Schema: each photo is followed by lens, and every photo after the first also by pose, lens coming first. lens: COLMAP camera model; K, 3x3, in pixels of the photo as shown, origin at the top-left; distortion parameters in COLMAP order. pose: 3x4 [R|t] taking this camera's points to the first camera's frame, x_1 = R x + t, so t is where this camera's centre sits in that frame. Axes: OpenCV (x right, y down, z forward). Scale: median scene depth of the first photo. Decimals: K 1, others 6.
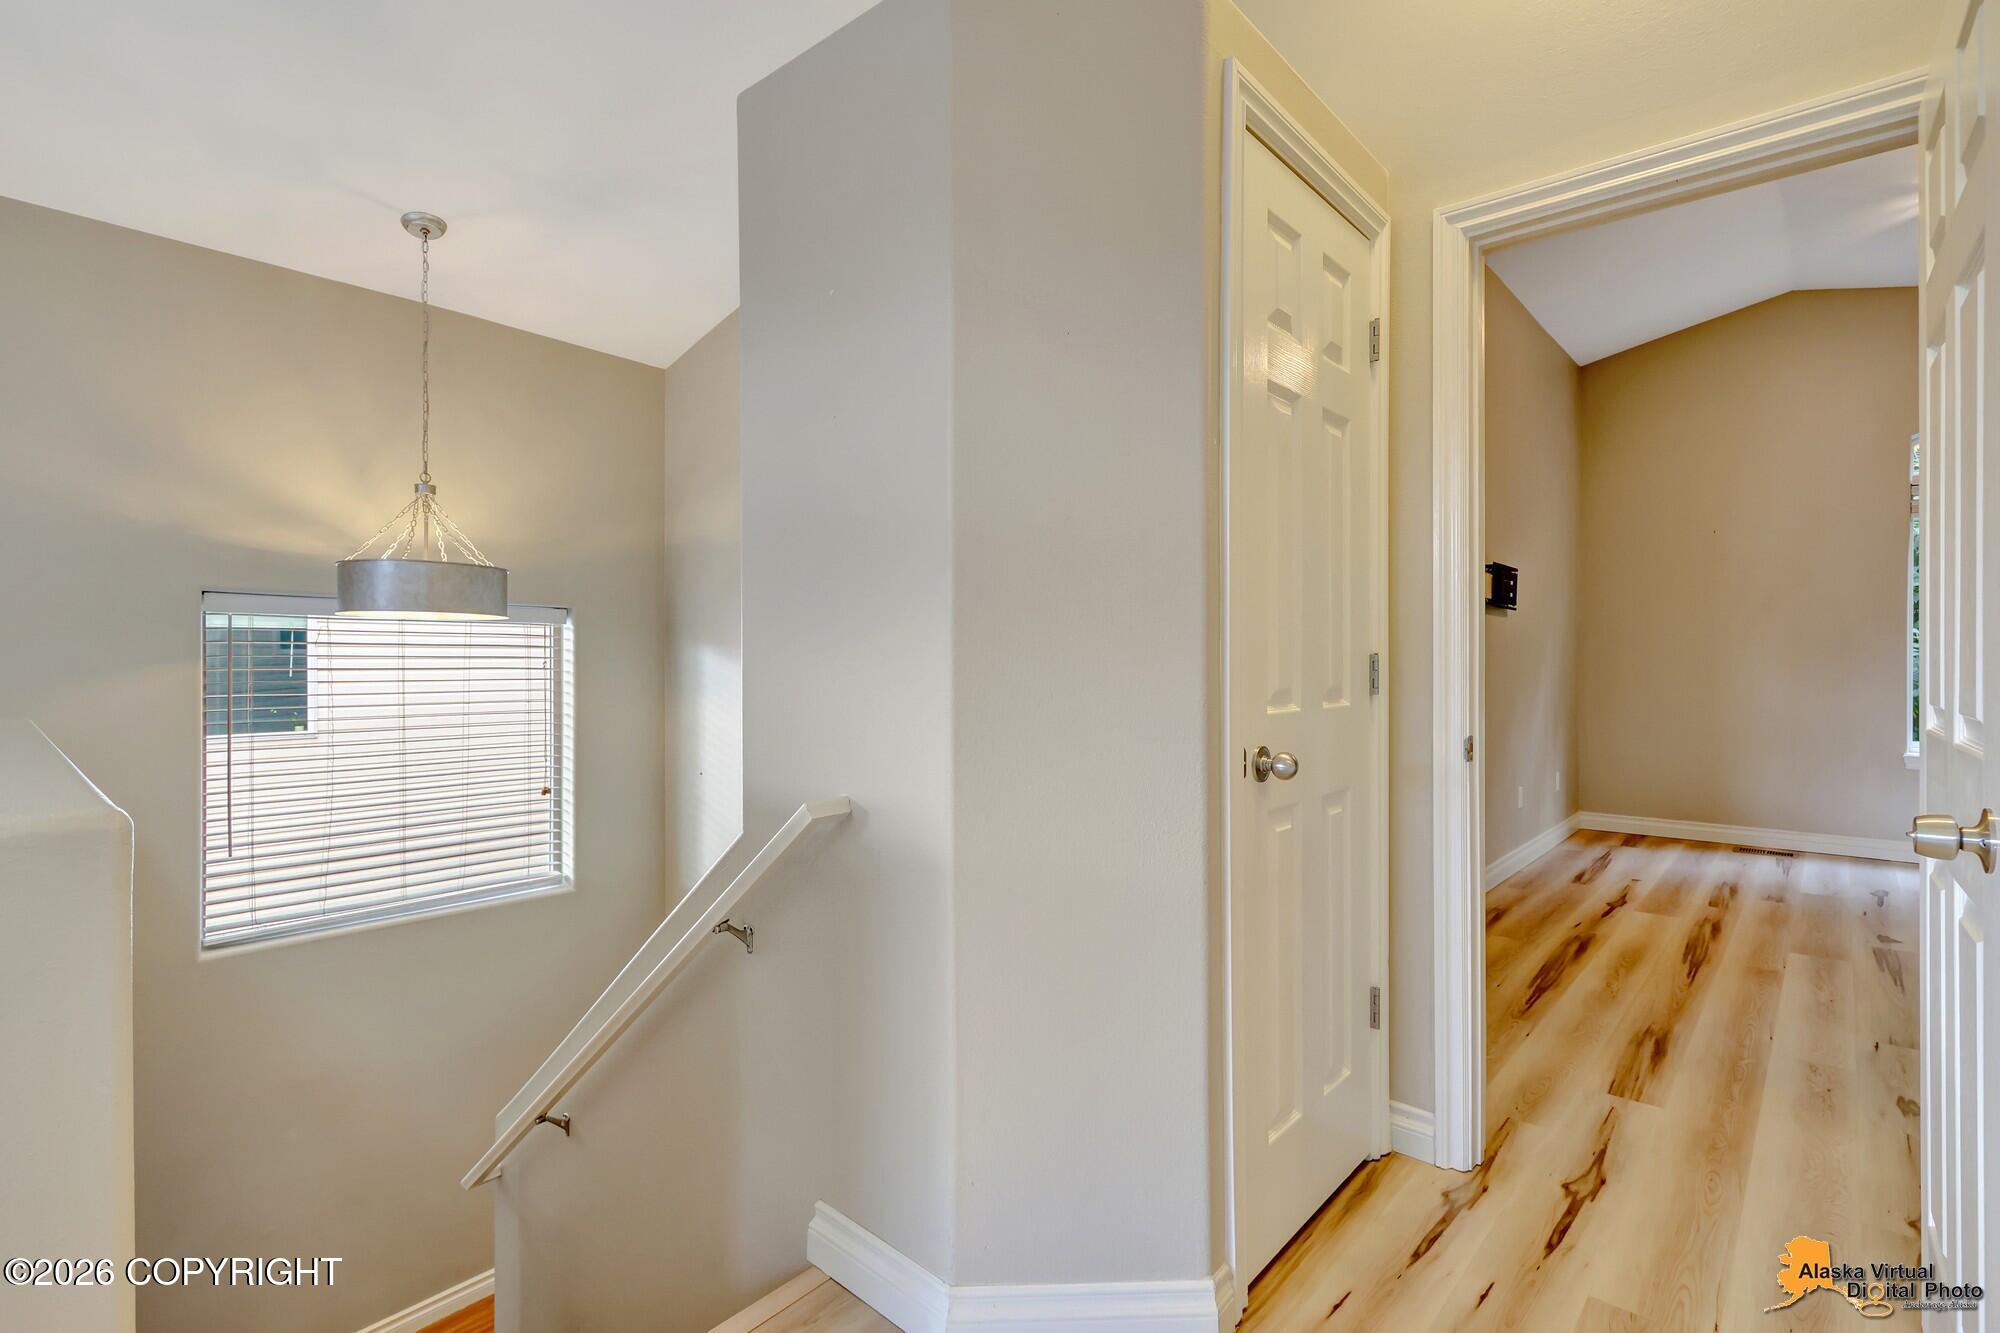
lens RADIAL K [[936.5, 0, 1040.8], [0, 936.5, 659.3], [0, 0, 1]] dist [0.002862, 0.000221]
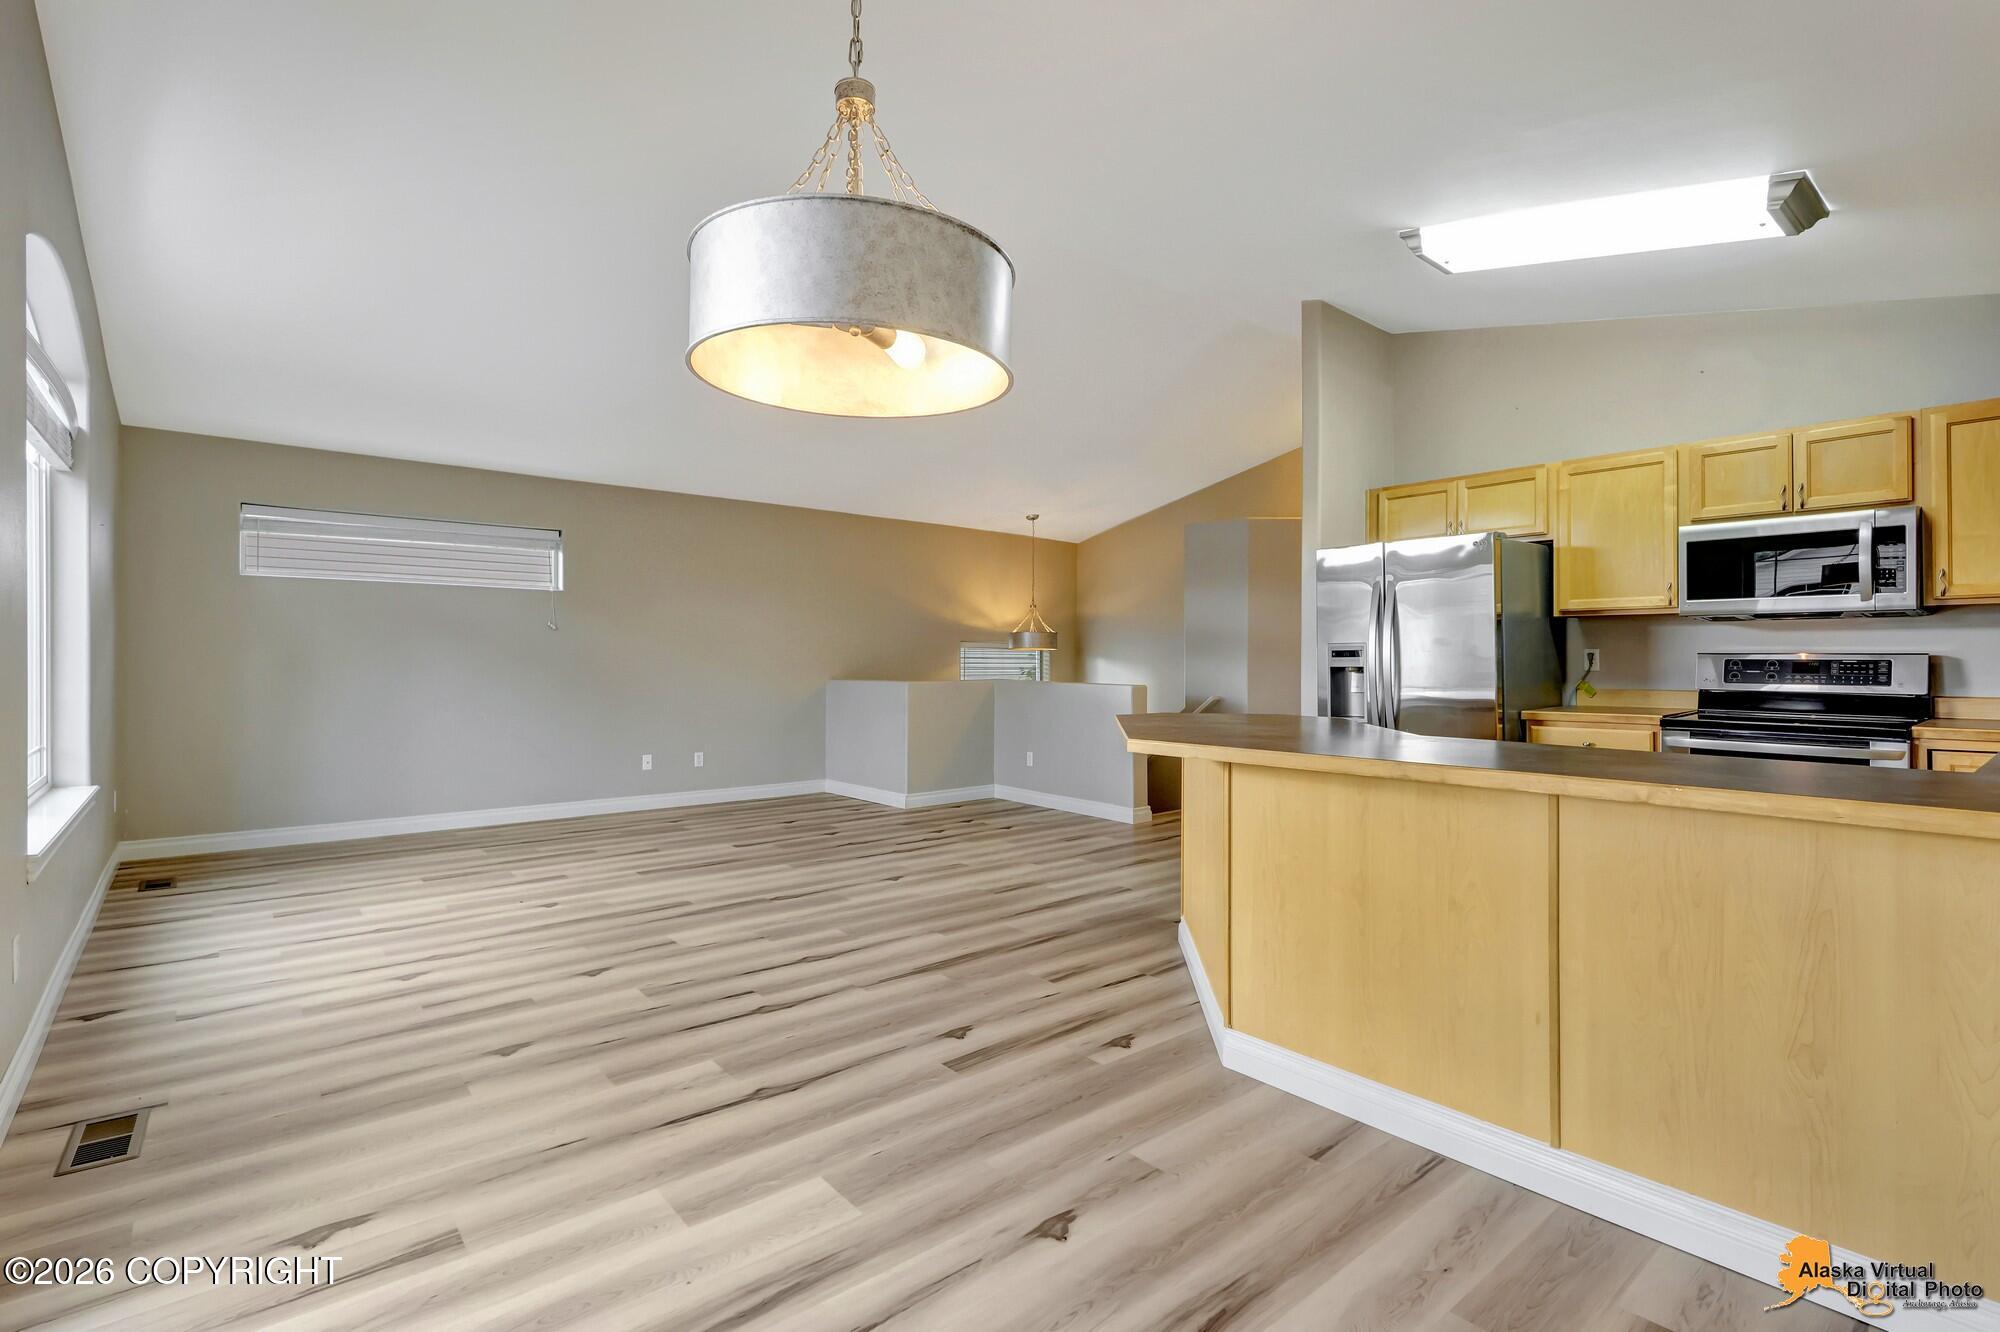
lens RADIAL K [[953.1, 0, 1002.6], [0, 953.1, 658.3], [0, 0, 1]] dist [0.003961, -0.000328]
pose [[0.986640, 0.002021, -0.162901, -0.241484], [-0.002771, 0.999987, -0.004380, -0.003787], [0.162890, 0.004773, 0.986633, -1.782207]]
